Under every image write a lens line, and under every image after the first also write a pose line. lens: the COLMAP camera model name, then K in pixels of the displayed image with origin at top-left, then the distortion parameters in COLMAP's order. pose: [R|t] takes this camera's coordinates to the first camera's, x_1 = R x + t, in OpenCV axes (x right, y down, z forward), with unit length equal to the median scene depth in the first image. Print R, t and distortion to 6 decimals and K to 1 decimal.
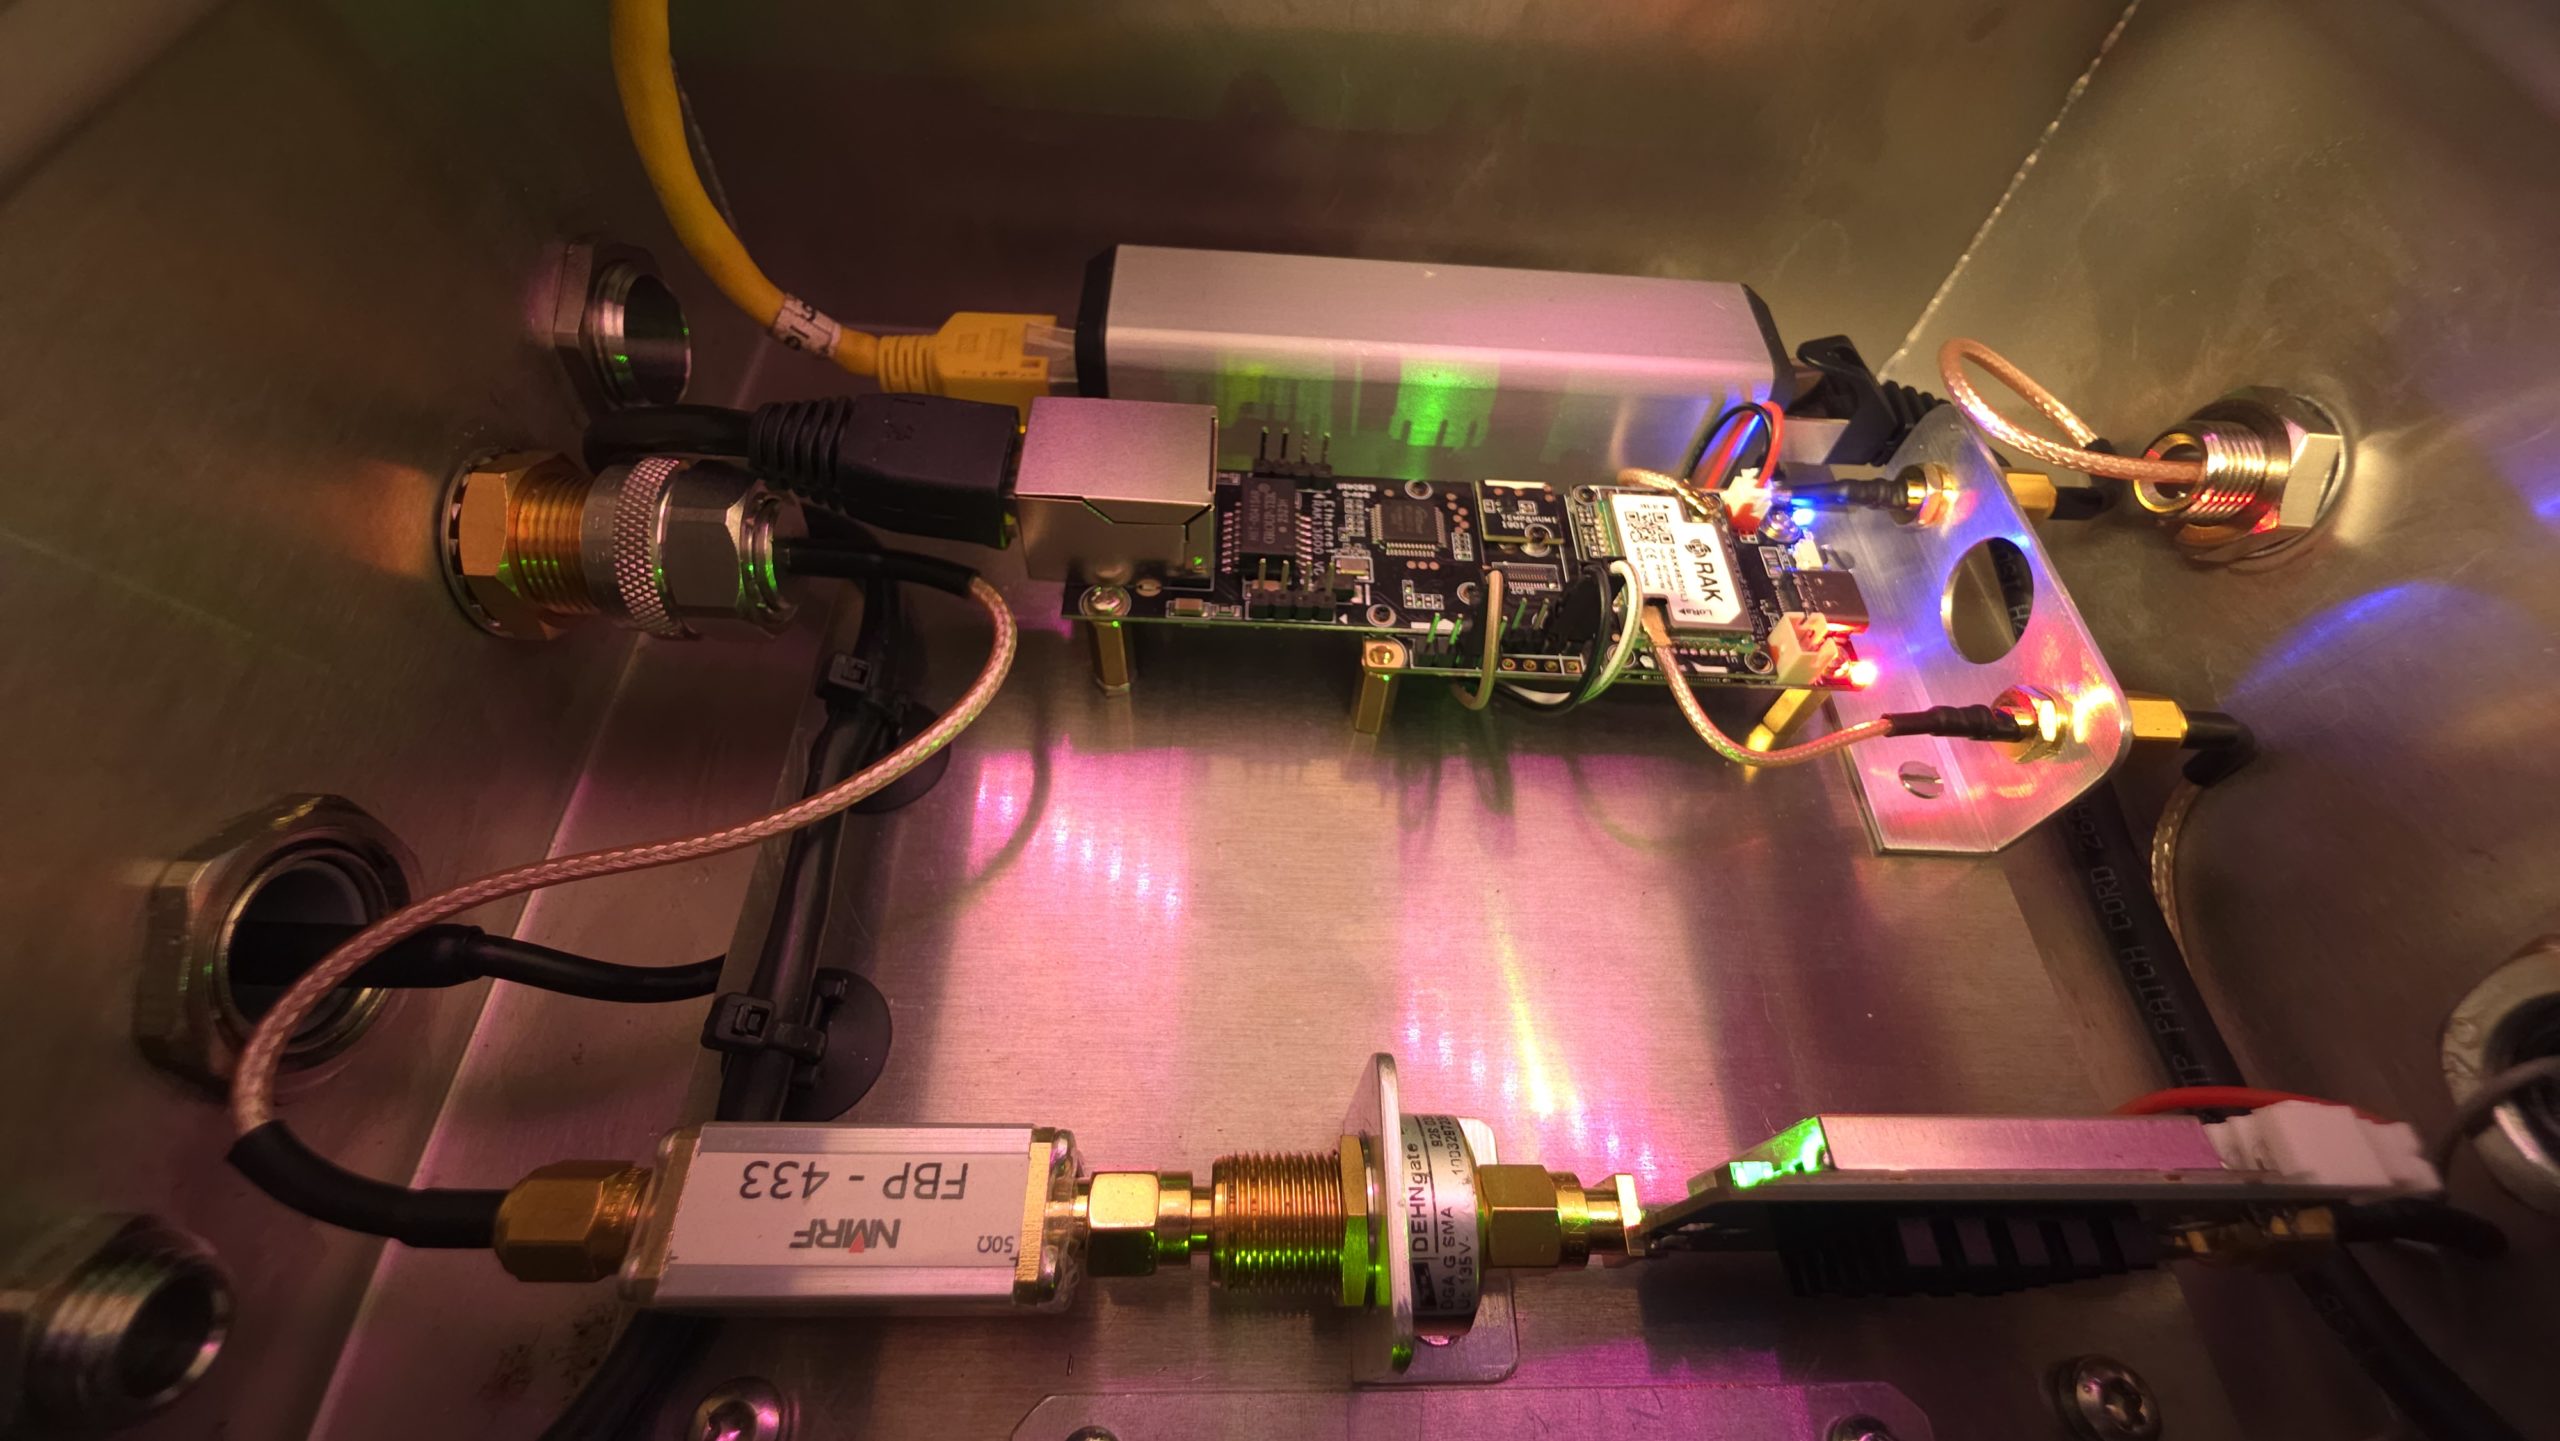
lens RADIAL K [[1018.3, 0, 1280.0], [0, 1018.3, 720.5], [0, 0, 1]] dist [-0.000481, -0.000003]
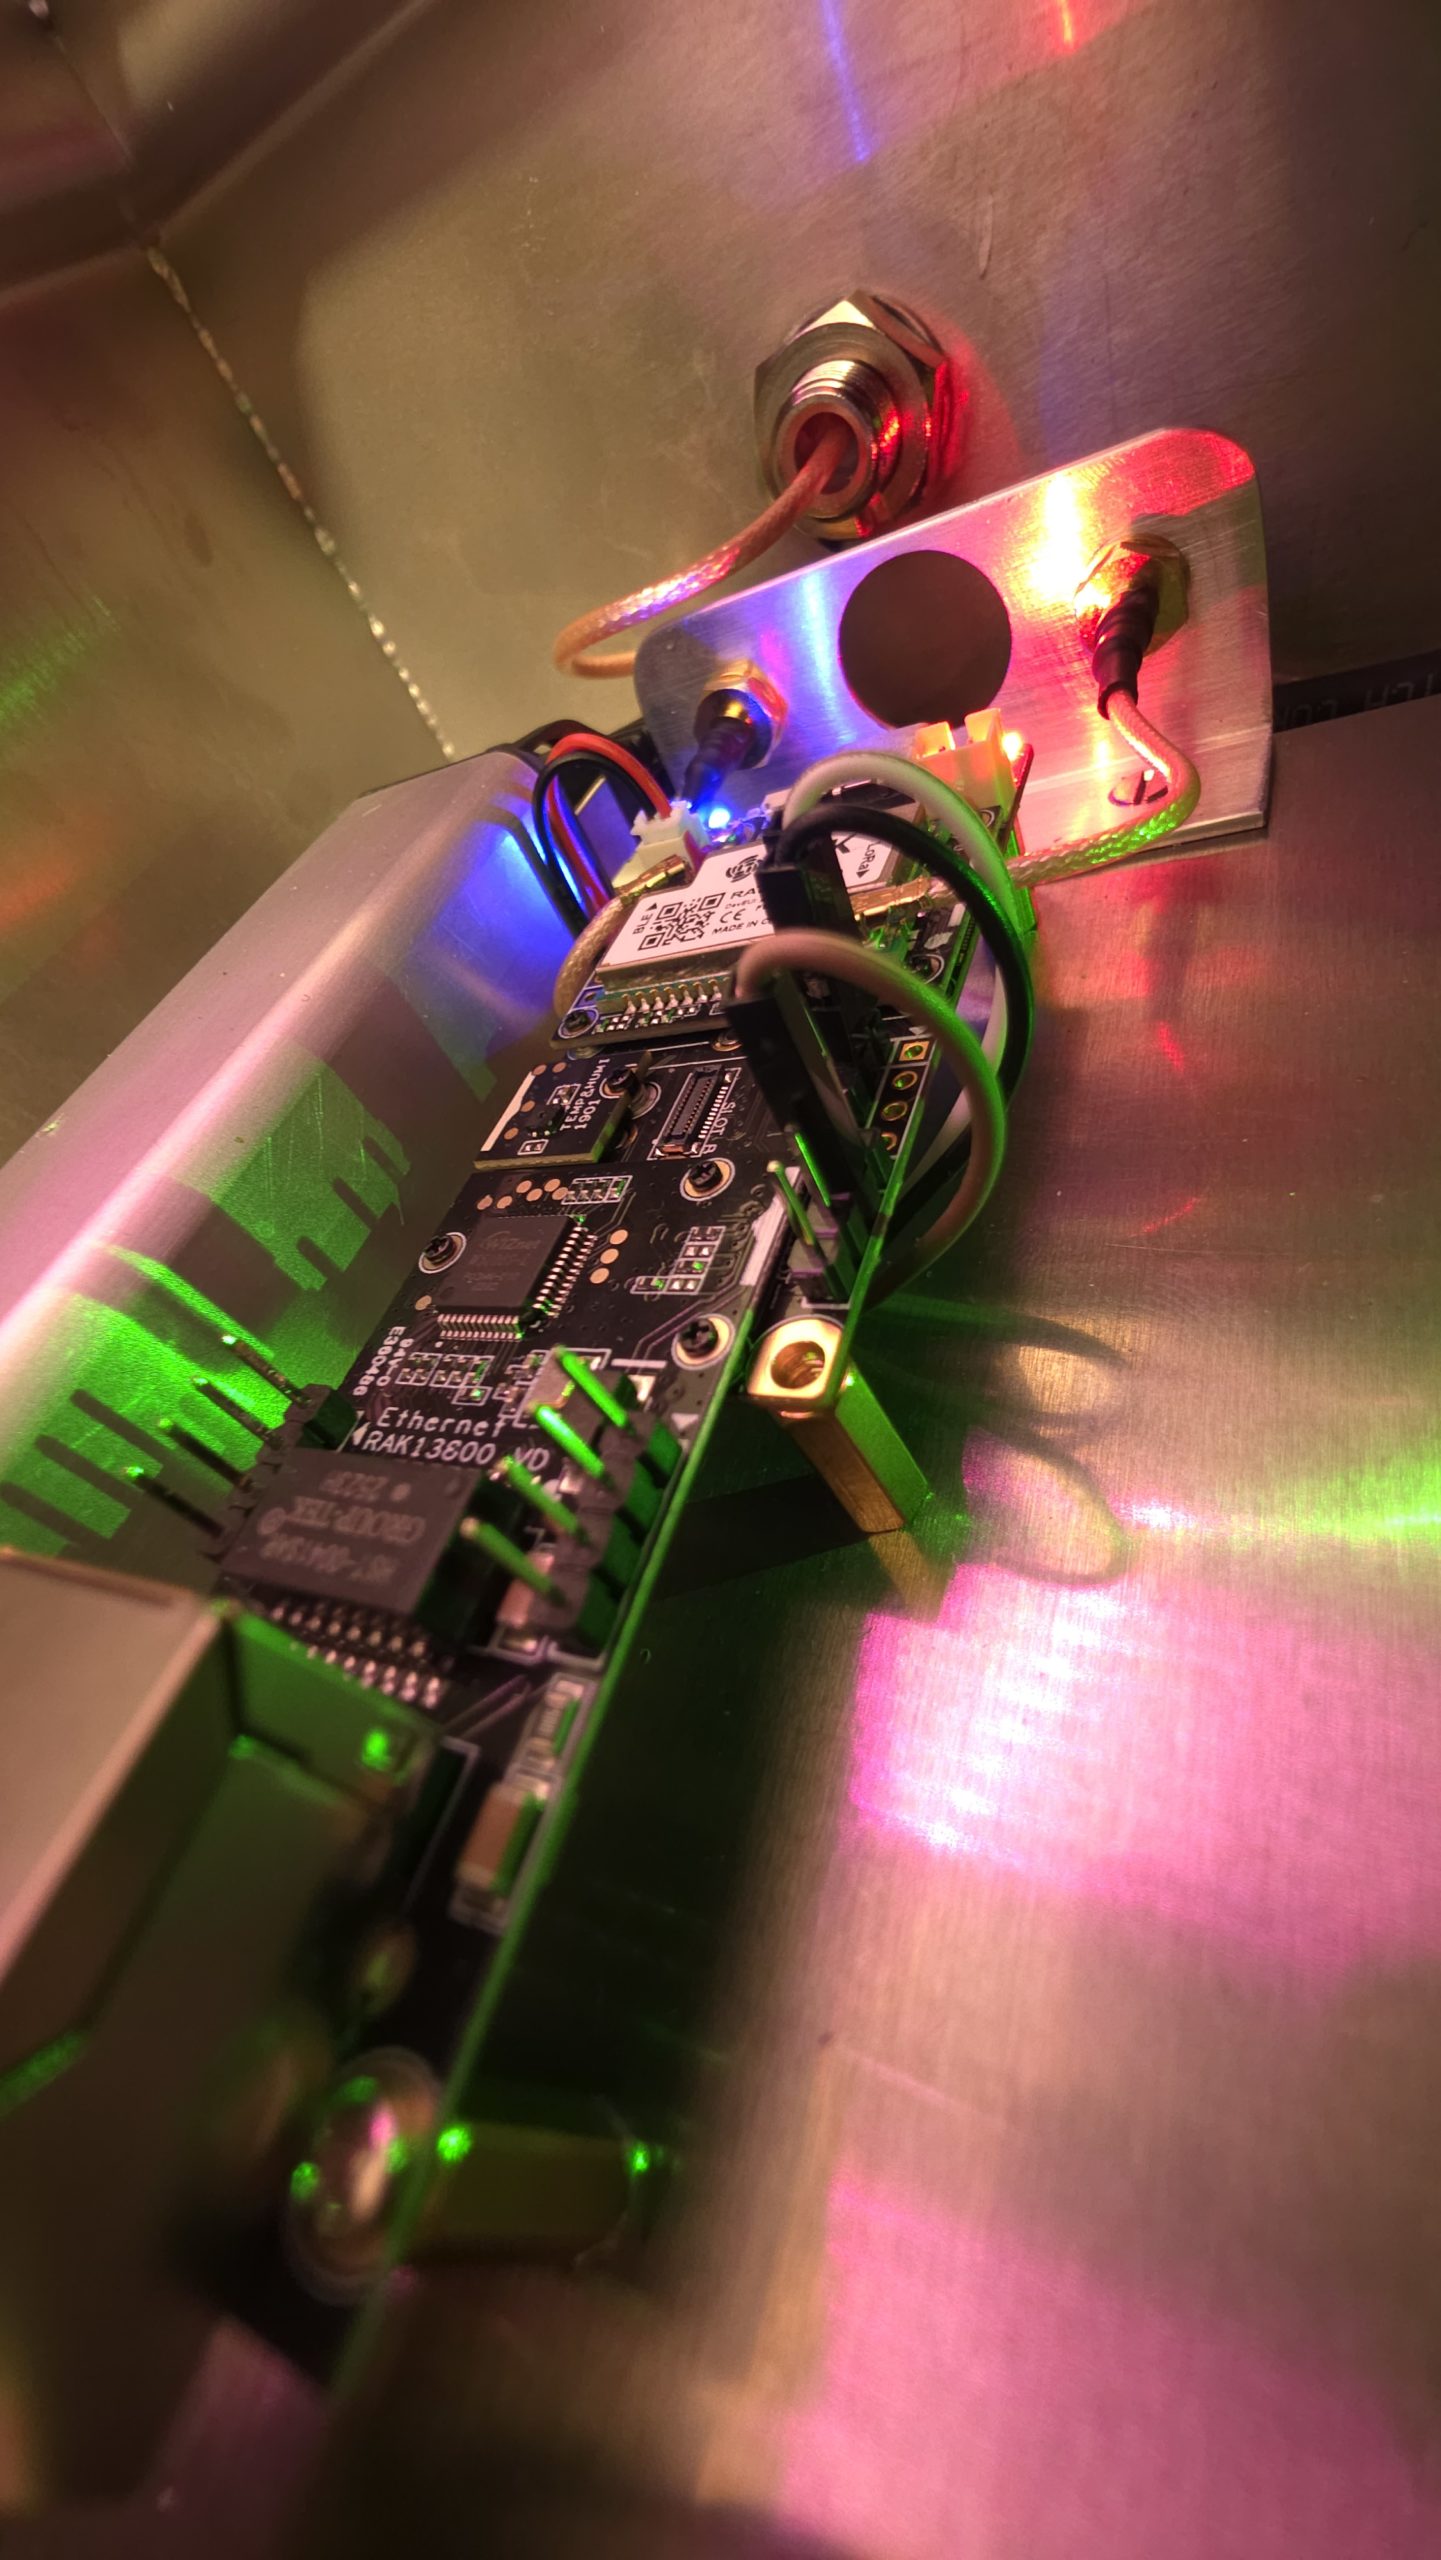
lens RADIAL K [[1018.3, 0, 720.5], [0, 1018.3, 1280.0], [0, 0, 1]] dist [-0.000481, -0.000003]
pose [[0.284965, -0.809169, 0.513848, -0.088110], [0.950180, 0.309097, -0.040198, -0.083412], [-0.126302, 0.499704, 0.856939, 0.607903]]
